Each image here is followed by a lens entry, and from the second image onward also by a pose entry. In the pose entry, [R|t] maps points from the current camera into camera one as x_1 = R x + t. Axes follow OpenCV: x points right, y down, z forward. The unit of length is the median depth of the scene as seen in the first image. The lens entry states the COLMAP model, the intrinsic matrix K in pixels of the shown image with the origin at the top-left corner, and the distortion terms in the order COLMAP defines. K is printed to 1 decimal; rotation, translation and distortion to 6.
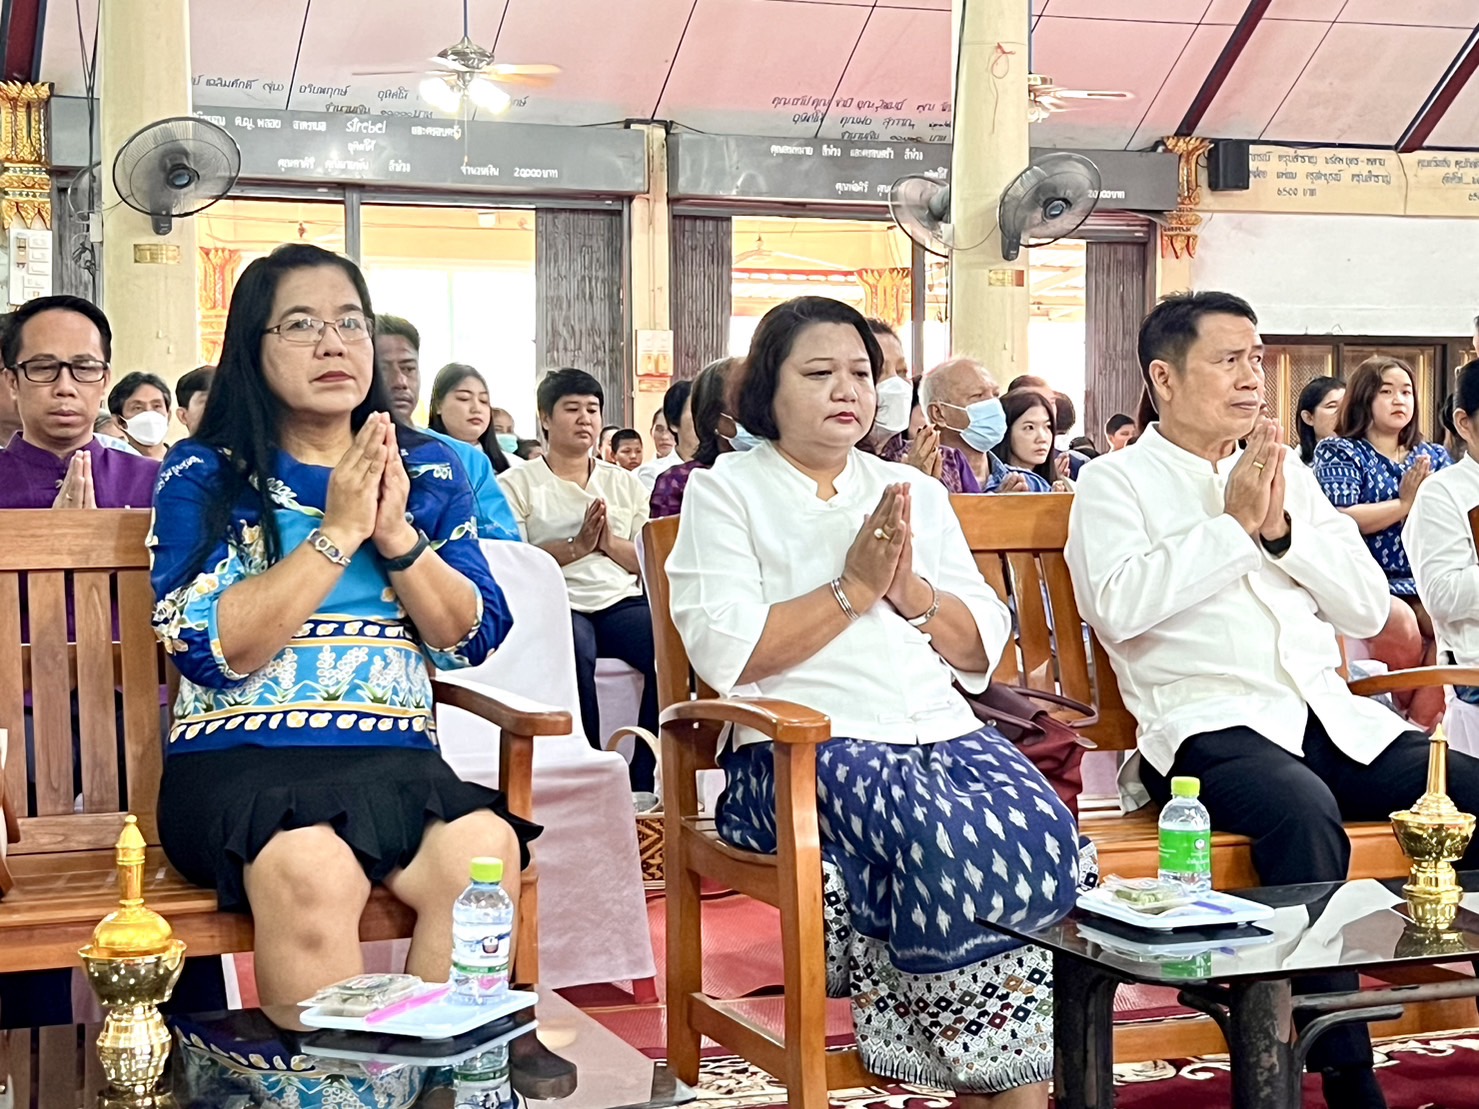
lens RADIAL K [[2440.2, 0, 737.8], [0, 2440.2, 685.3], [0, 0, 1]] dist [0.111987, -0.287548]
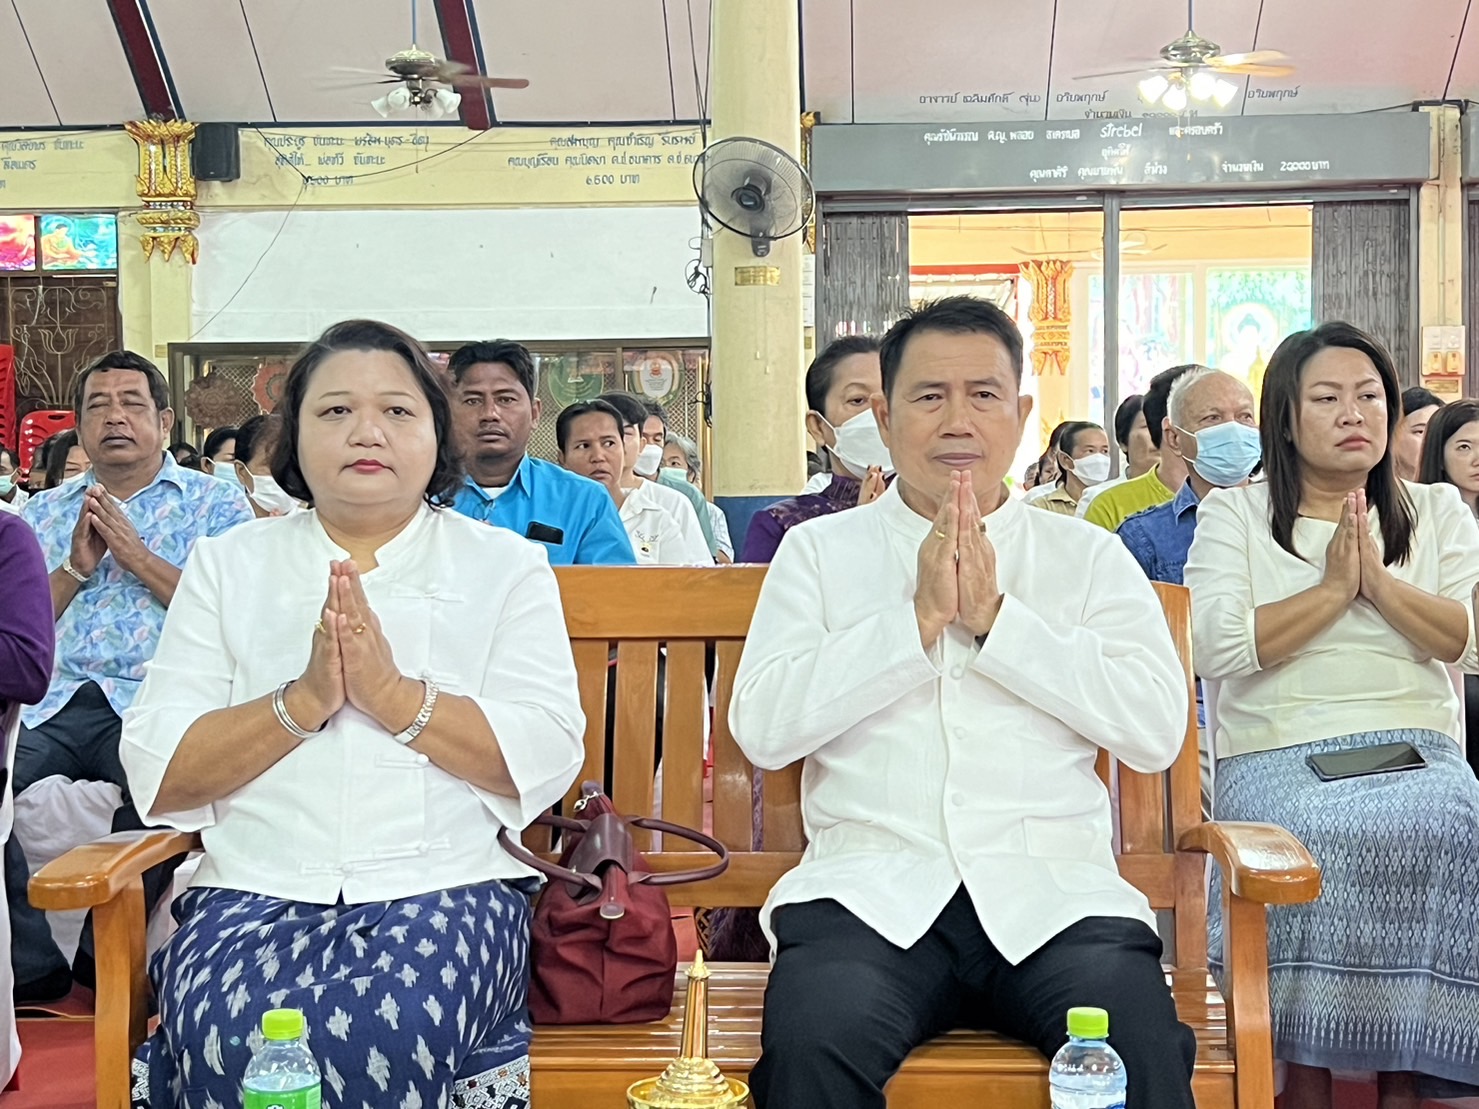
lens RADIAL K [[2363.2, 0, 739.5], [0, 2363.2, 554.5], [0, 0, 1]] dist [0.248904, -1.008009]
pose [[0.906514, 0.009790, -0.422062, 0.112132], [-0.031327, 0.998535, -0.044124, -0.012458], [0.421012, 0.053221, 0.905493, 0.084163]]
